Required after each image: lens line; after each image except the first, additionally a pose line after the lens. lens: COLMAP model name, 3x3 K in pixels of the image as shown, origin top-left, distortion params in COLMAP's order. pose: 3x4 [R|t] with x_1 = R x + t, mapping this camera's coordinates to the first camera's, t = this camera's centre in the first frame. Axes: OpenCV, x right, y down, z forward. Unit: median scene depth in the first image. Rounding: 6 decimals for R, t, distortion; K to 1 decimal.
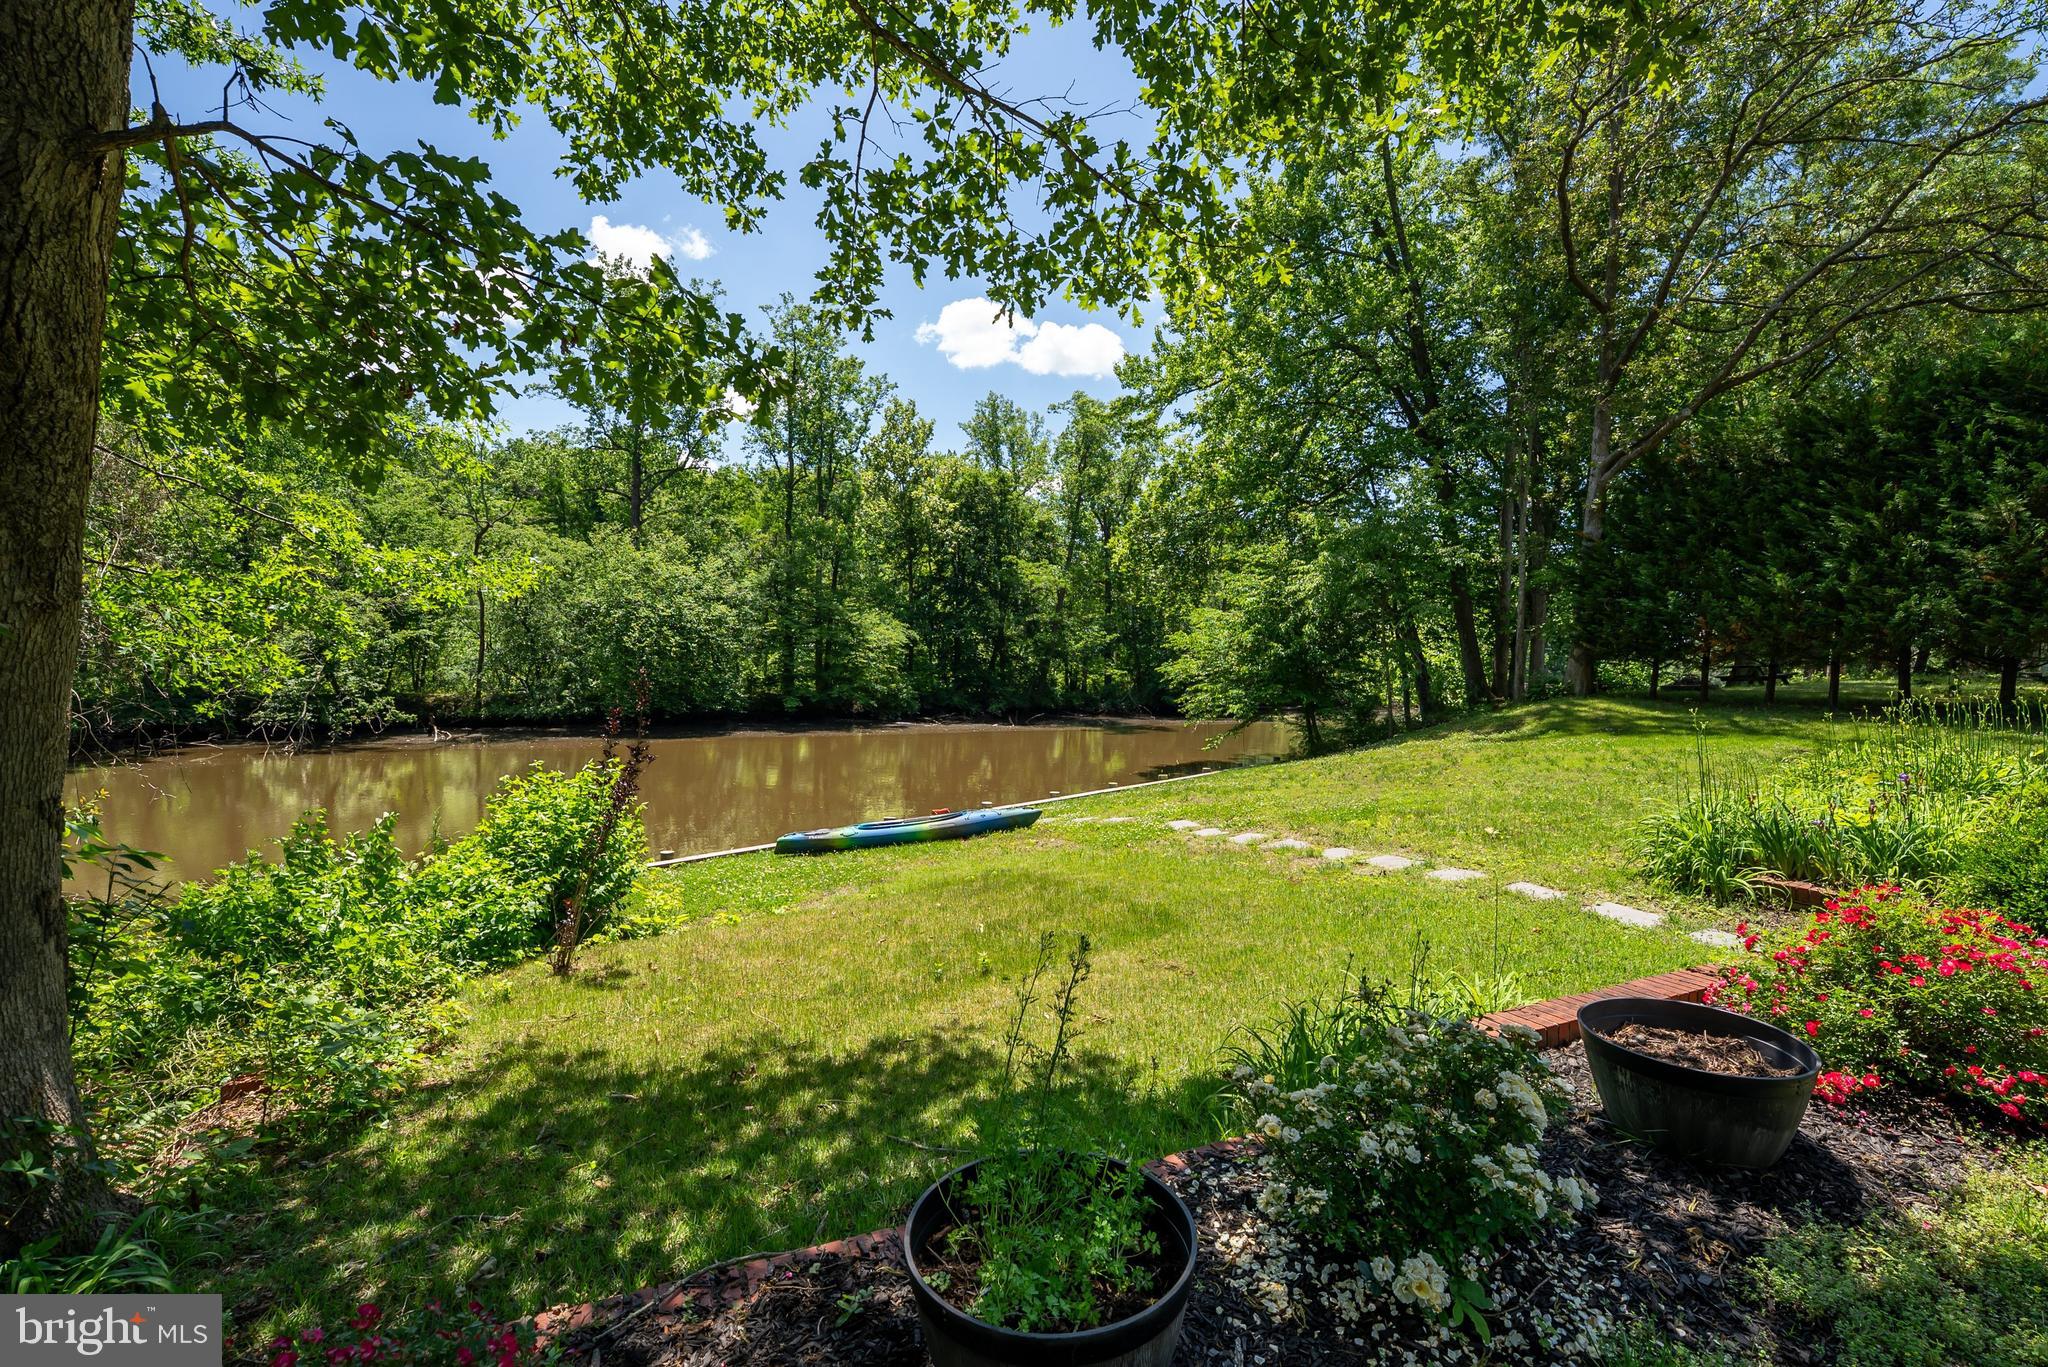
lens RADIAL K [[860.3, 0, 1034.8], [0, 860.3, 679.9], [0, 0, 1]] dist [-0.010517, -0.000286]
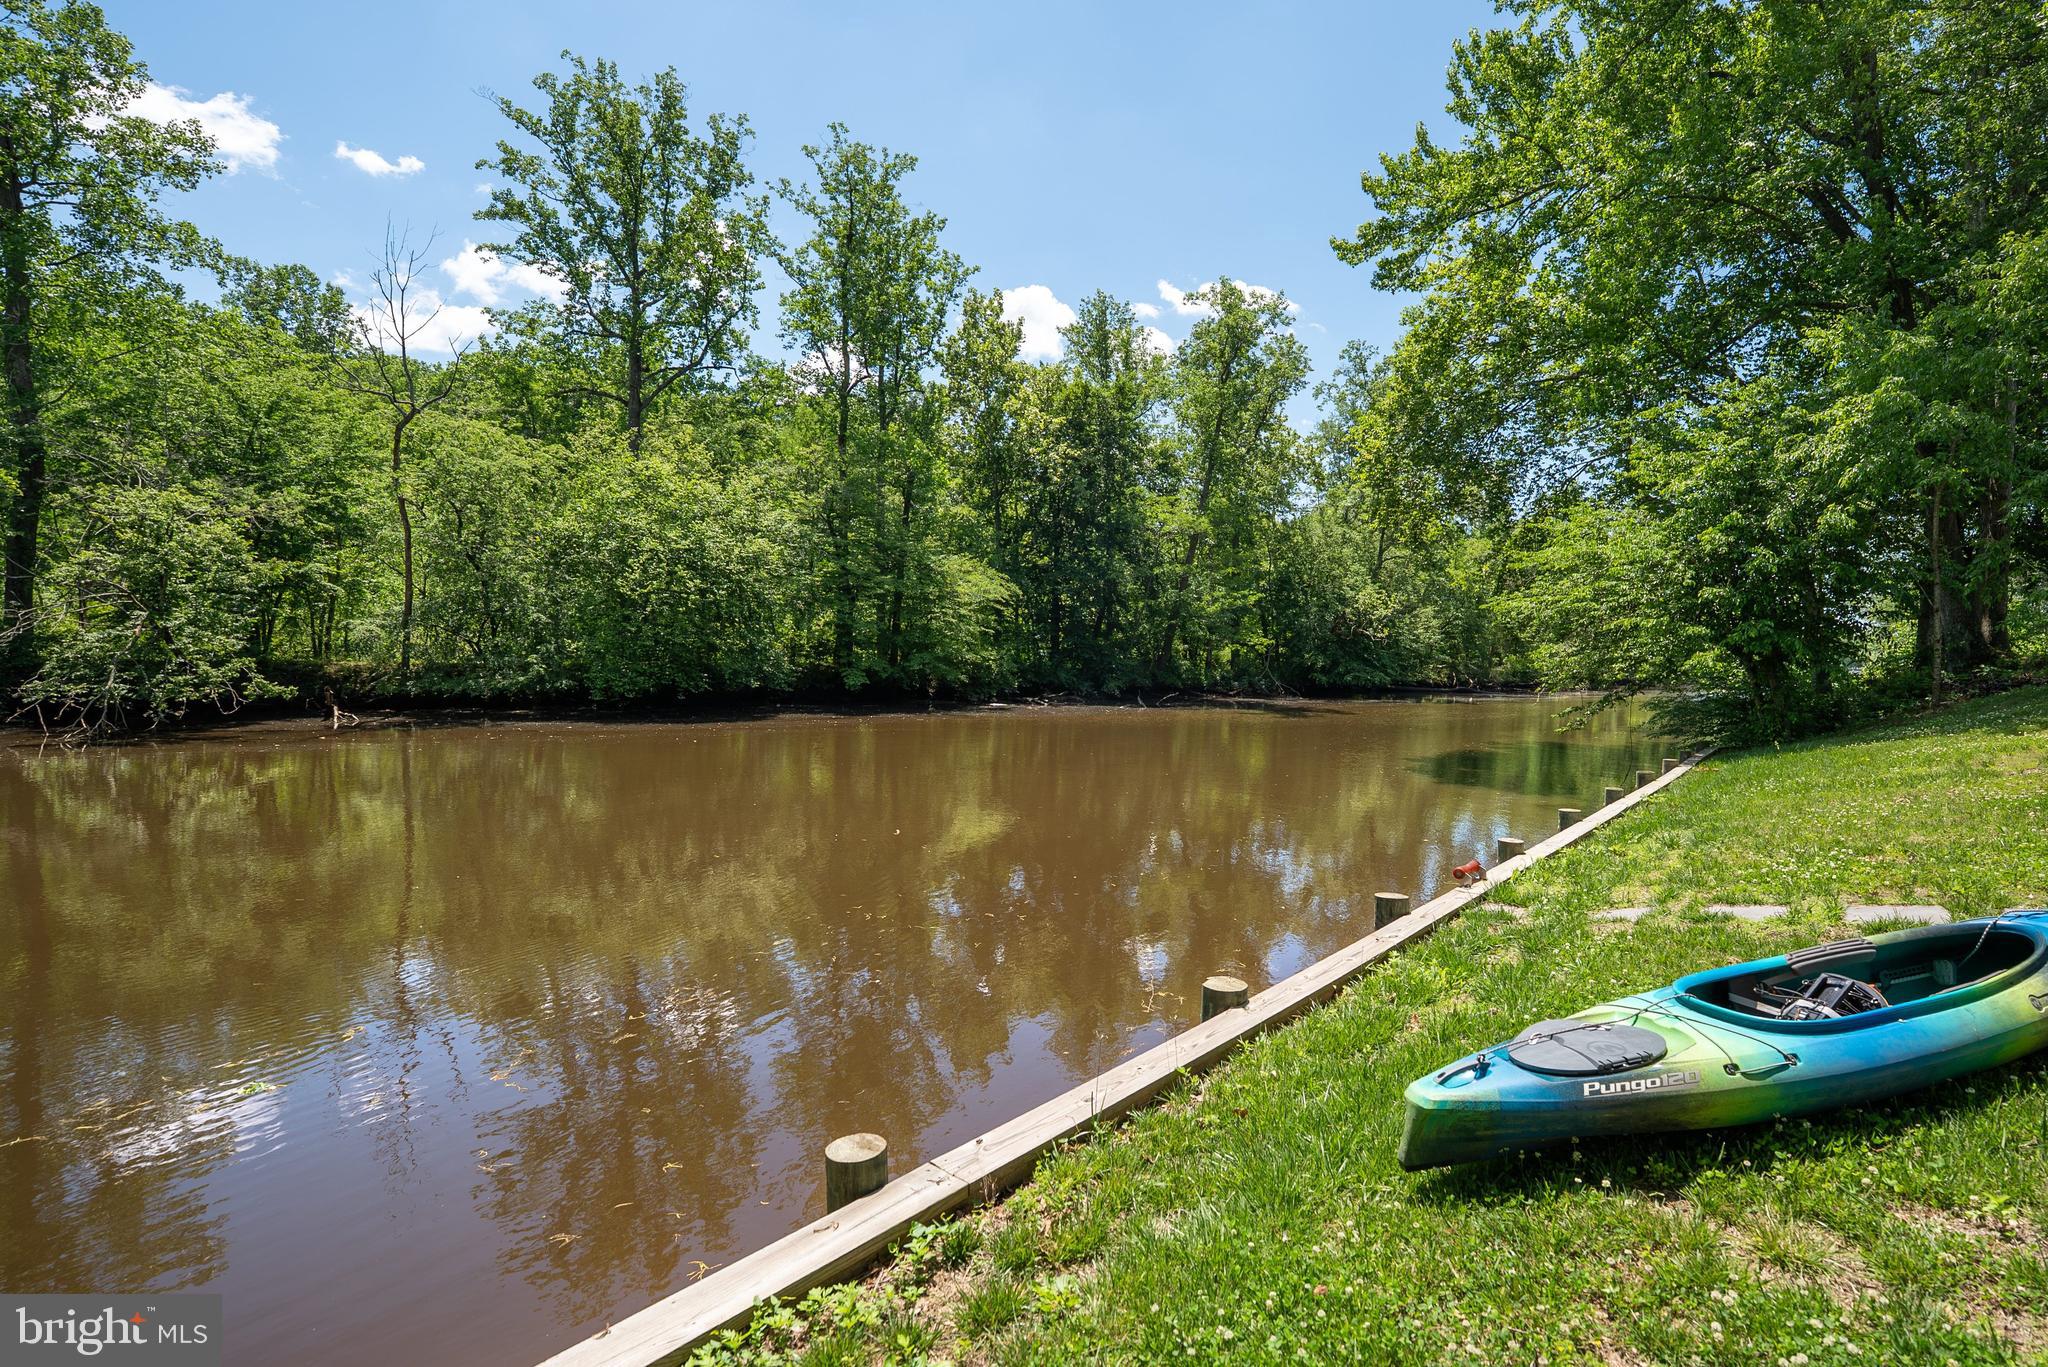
lens RADIAL K [[951.7, 0, 1145.3], [0, 951.7, 674.2], [0, 0, 1]] dist [-0.014819, 0.000102]
pose [[0.997981, -0.000998, 0.063498, -0.079007], [0.000398, 0.999955, 0.009455, 0.016008], [-0.063505, -0.009411, 0.997937, 0.159171]]
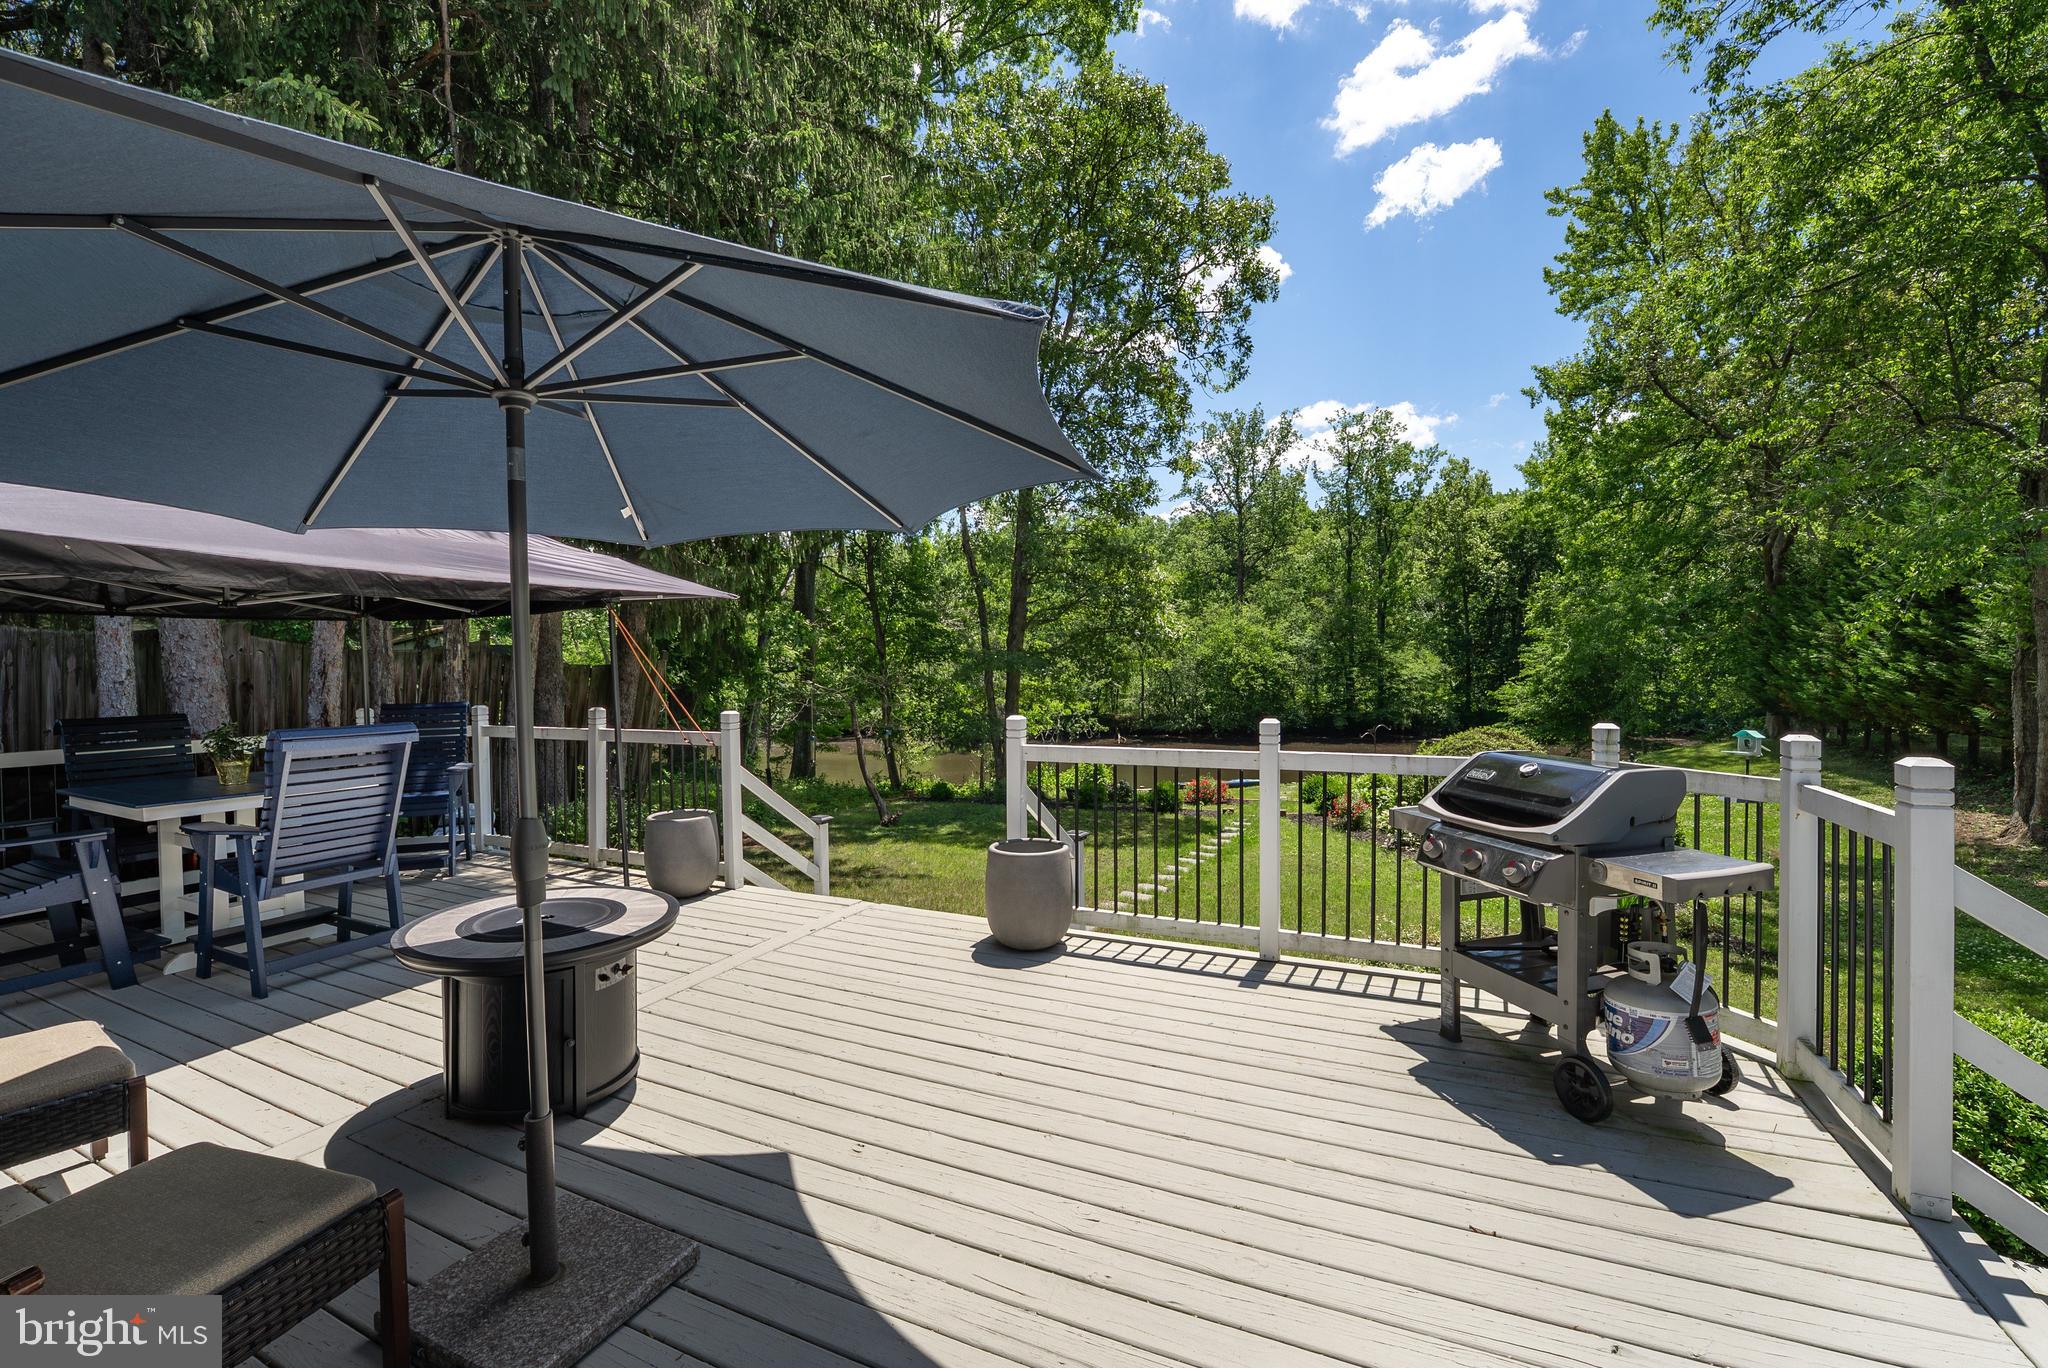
lens RADIAL K [[951.7, 0, 1031.4], [0, 951.7, 654.8], [0, 0, 1]] dist [-0.014819, 0.000102]
pose [[0.733934, -0.024267, -0.678787, 0.351067], [0.009917, 0.999638, -0.025016, -0.043610], [0.679148, 0.011629, 0.733909, -0.397885]]
